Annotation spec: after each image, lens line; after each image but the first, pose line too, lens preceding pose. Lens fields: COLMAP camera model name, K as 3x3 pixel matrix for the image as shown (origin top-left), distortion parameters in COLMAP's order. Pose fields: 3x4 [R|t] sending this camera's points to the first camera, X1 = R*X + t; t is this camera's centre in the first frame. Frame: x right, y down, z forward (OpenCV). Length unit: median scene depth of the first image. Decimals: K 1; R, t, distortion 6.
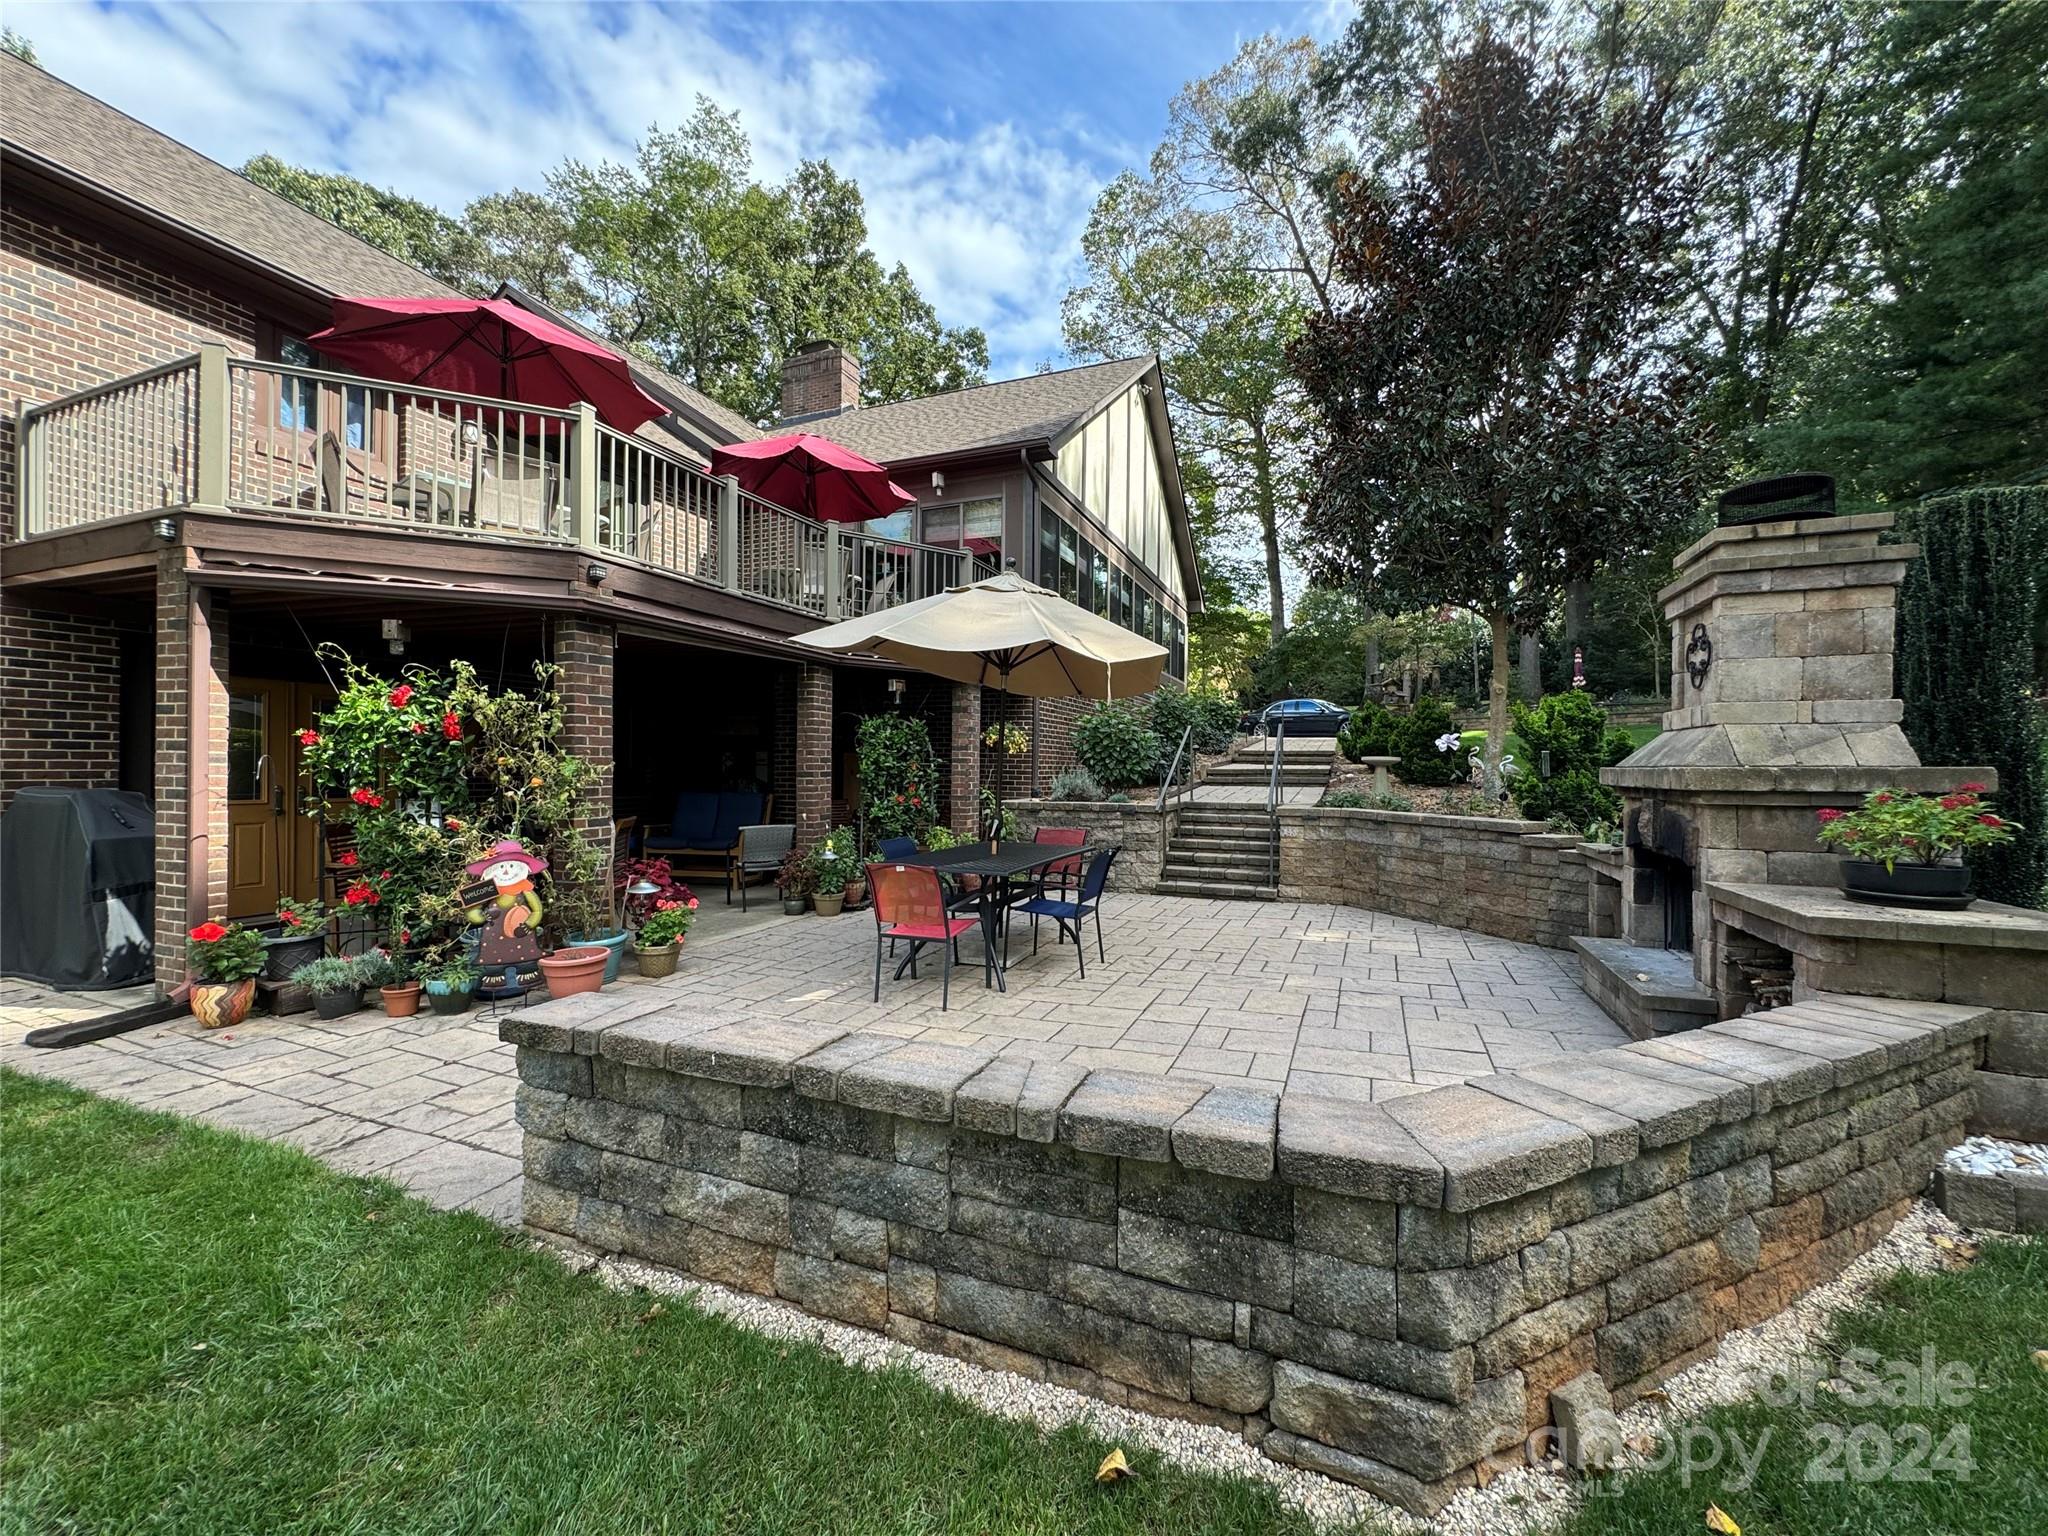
lens RADIAL K [[825.1, 0, 1032.8], [0, 825.1, 764.1], [0, 0, 1]] dist [0.000257, -0.000018]
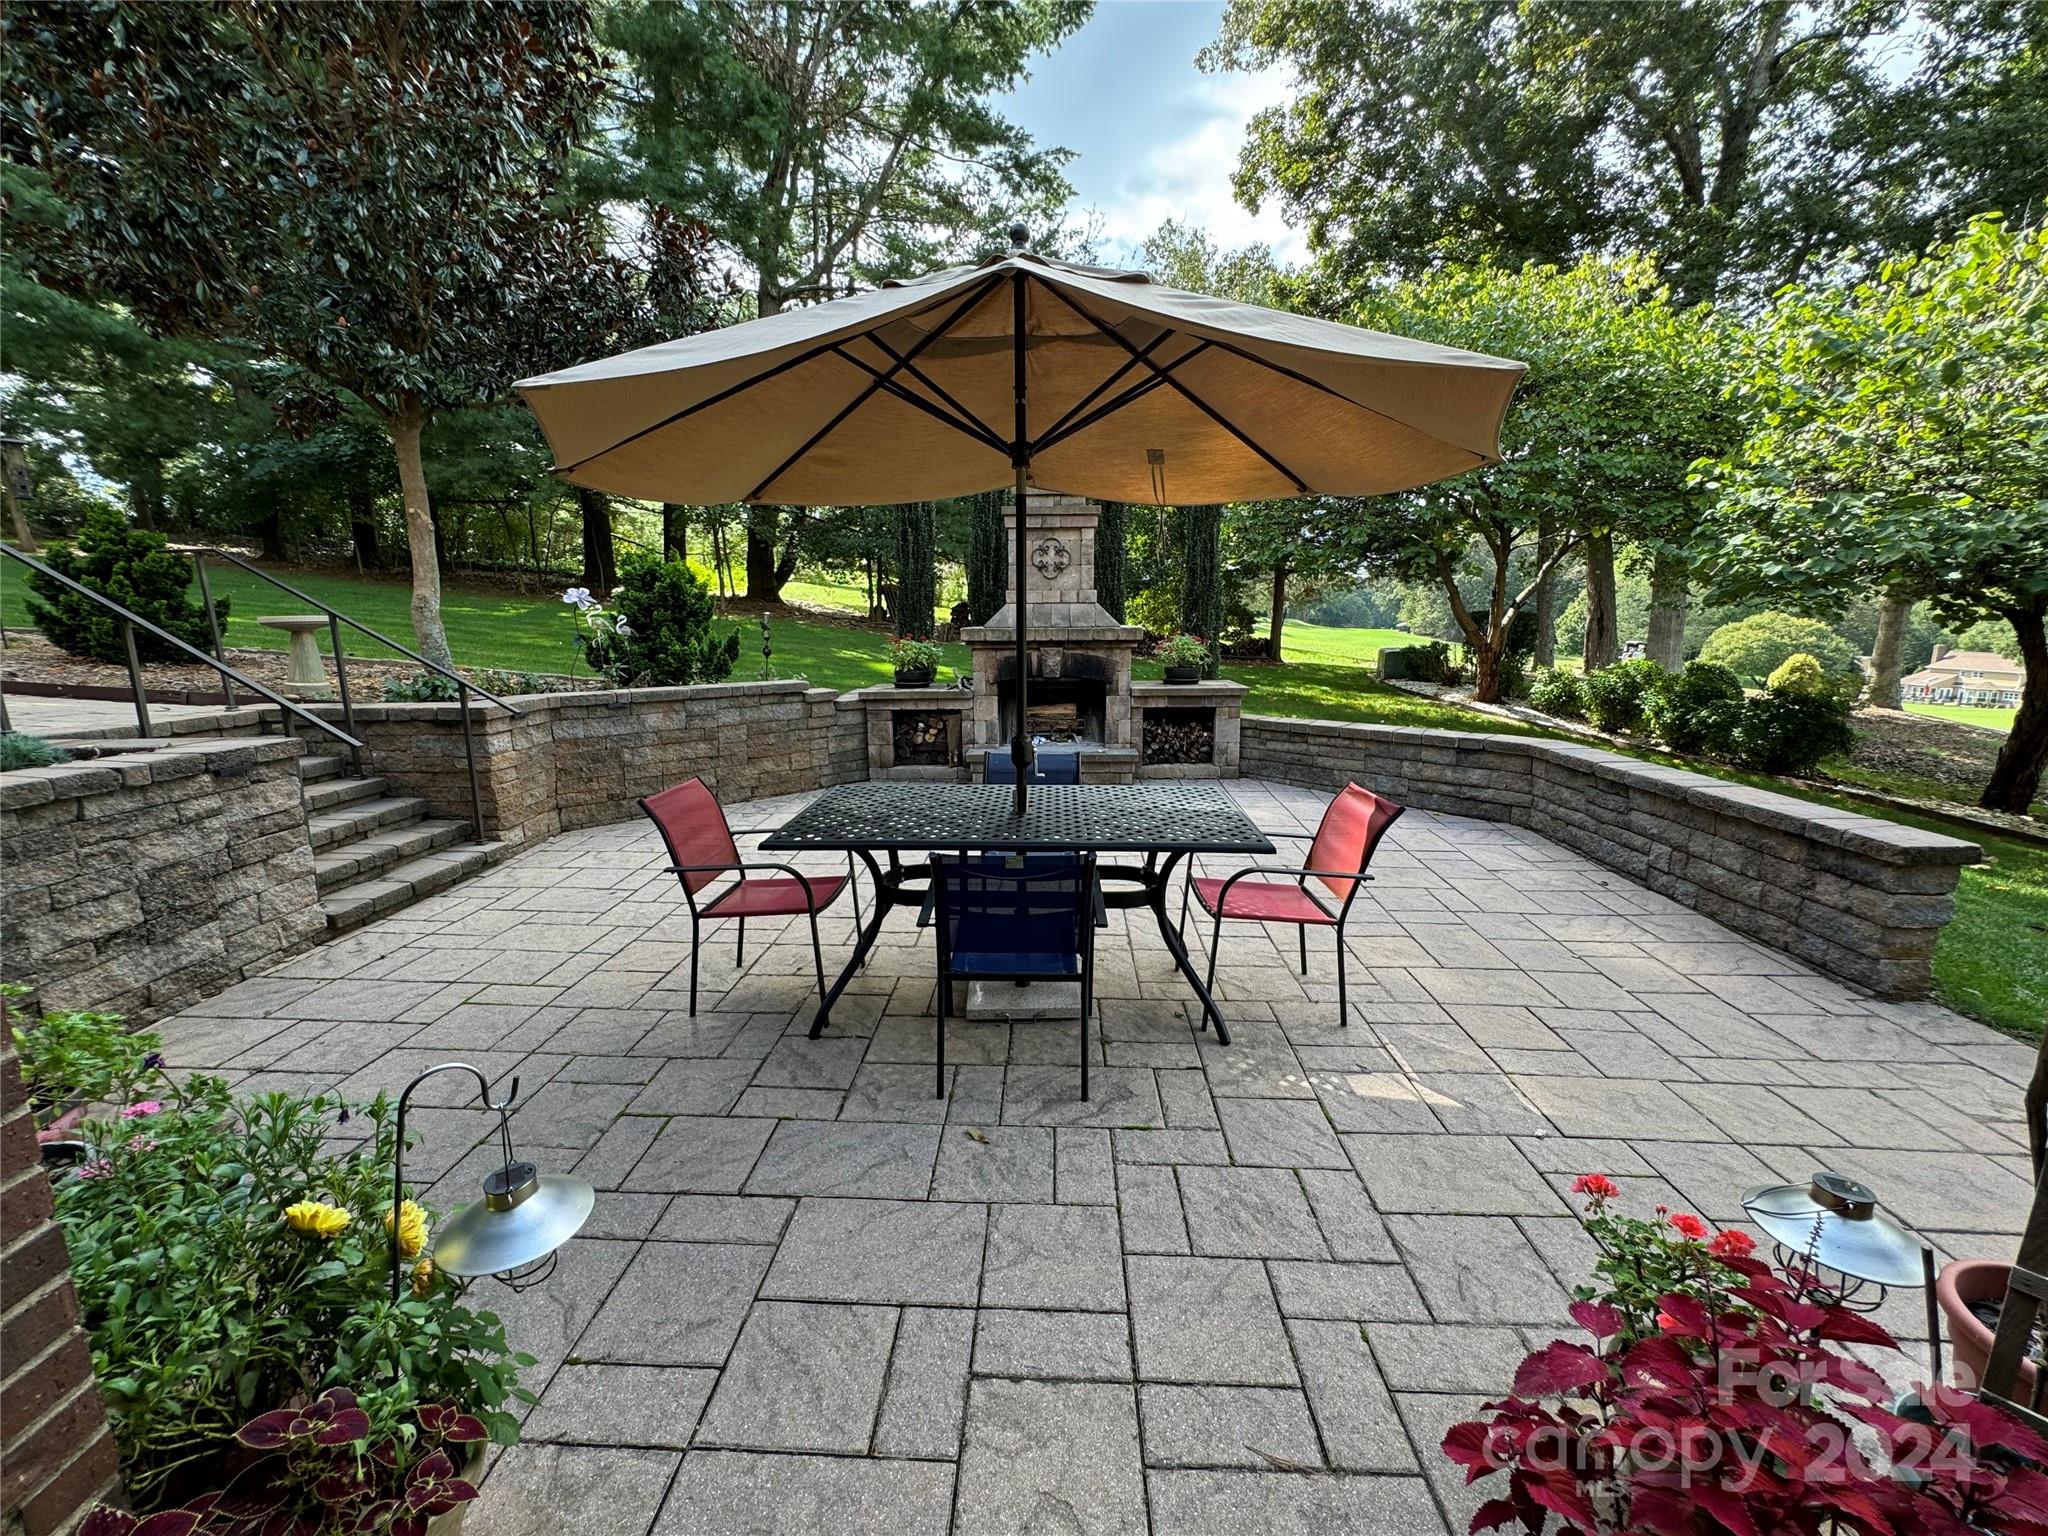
lens RADIAL K [[825.1, 0, 1027.4], [0, 825.1, 771.3], [0, 0, 1]] dist [0.000257, -0.000018]
pose [[-0.337192, -0.173877, 0.925240, -0.377930], [0.013027, 0.981840, 0.189262, -0.008365], [-0.941346, 0.075871, -0.328803, 0.818939]]
